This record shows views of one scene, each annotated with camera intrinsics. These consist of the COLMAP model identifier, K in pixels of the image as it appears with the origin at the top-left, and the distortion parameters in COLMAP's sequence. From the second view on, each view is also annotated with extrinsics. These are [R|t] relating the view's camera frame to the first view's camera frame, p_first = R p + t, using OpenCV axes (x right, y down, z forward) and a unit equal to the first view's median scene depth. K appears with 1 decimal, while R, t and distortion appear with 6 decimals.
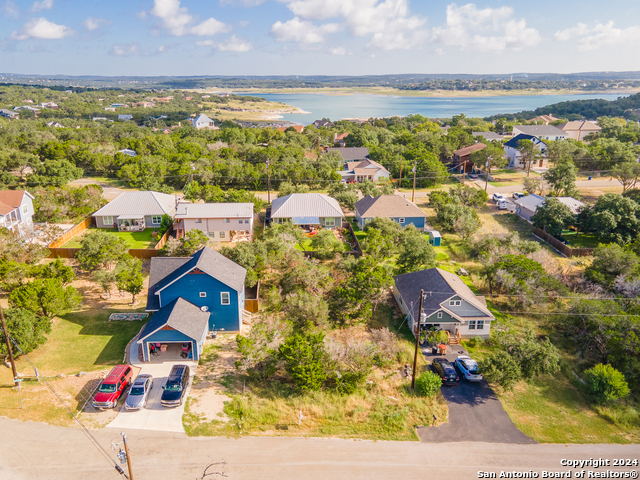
lens RADIAL K [[506.8, 0, 292.1], [0, 506.8, 249.1], [0, 0, 1]] dist [0.009239, 0.067372]
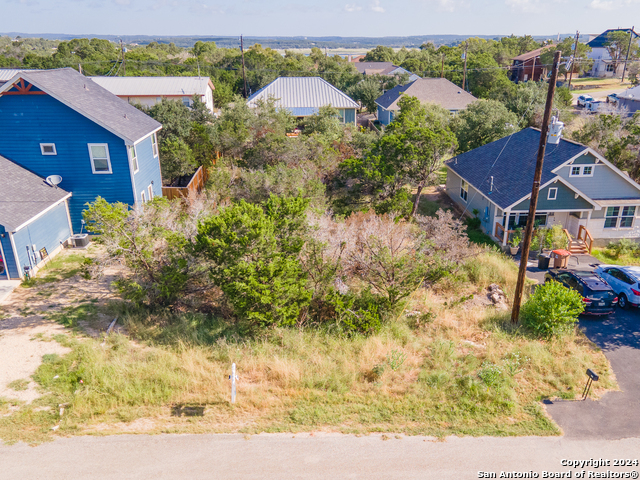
lens RADIAL K [[572.5, 0, 335.5], [0, 572.5, 291.8], [0, 0, 1]] dist [0.007748, 0.077228]
pose [[0.998499, -0.014957, 0.052687, 0.048003], [0.011131, 0.997330, 0.072172, 0.167684], [-0.053626, -0.071477, 0.996000, 0.417978]]
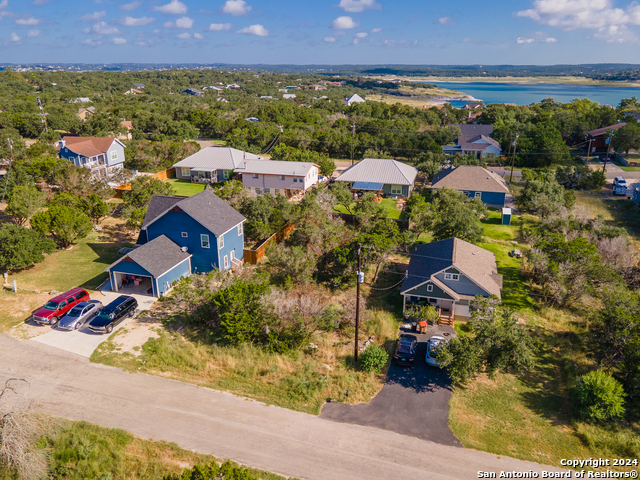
lens RADIAL K [[494.9, 0, 321.9], [0, 494.9, 240.2], [0, 0, 1]] dist [-0.028334, 0.063598]
pose [[0.954254, 0.106327, -0.279453, 0.313209], [-0.104087, 0.994305, 0.022887, 0.047017], [0.280295, 0.007247, 0.959887, 0.146775]]
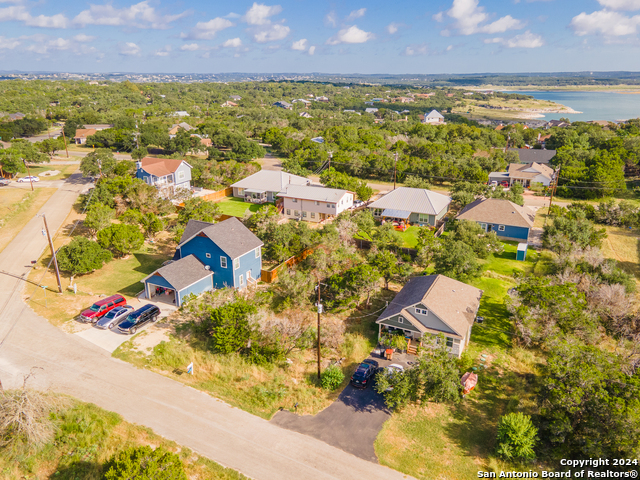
lens RADIAL K [[486.8, 0, 320.0], [0, 486.8, 240.0], [0, 0, 1]] dist [0.009587, 0.065016]
pose [[0.878447, 0.157971, -0.450973, 0.501650], [-0.158352, 0.986683, 0.037172, -0.024740], [0.450839, 0.038759, 0.891763, 0.105151]]
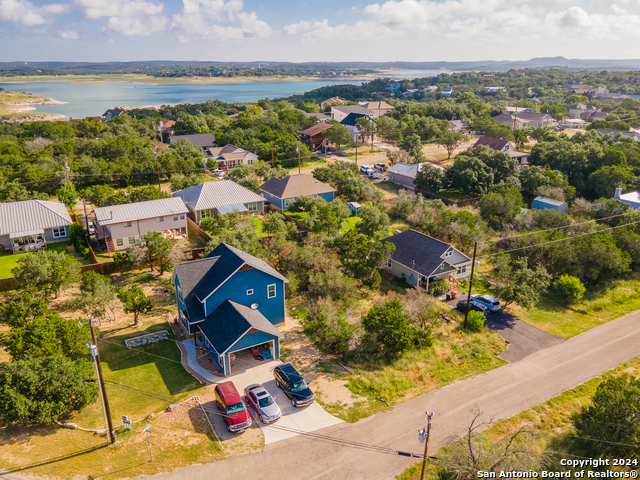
lens RADIAL K [[515.2, 0, 320.0], [0, 515.2, 240.0], [0, 0, 1]] dist [-0.013800, 0.000305]
pose [[0.861517, -0.161027, 0.481518, -0.460174], [0.159244, 0.986218, 0.044892, -0.023252], [-0.482110, 0.038004, 0.875286, 0.101533]]
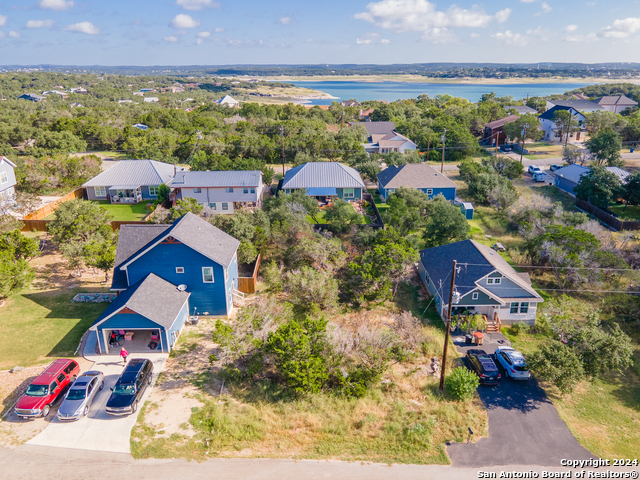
lens RADIAL K [[494.9, 0, 321.9], [0, 494.9, 240.2], [0, 0, 1]] dist [-0.028334, 0.063598]
pose [[0.999993, 0.000421, -0.003696, 0.046603], [-0.000392, 0.999969, 0.007893, 0.033177], [0.003699, -0.007892, 0.999962, 0.199956]]
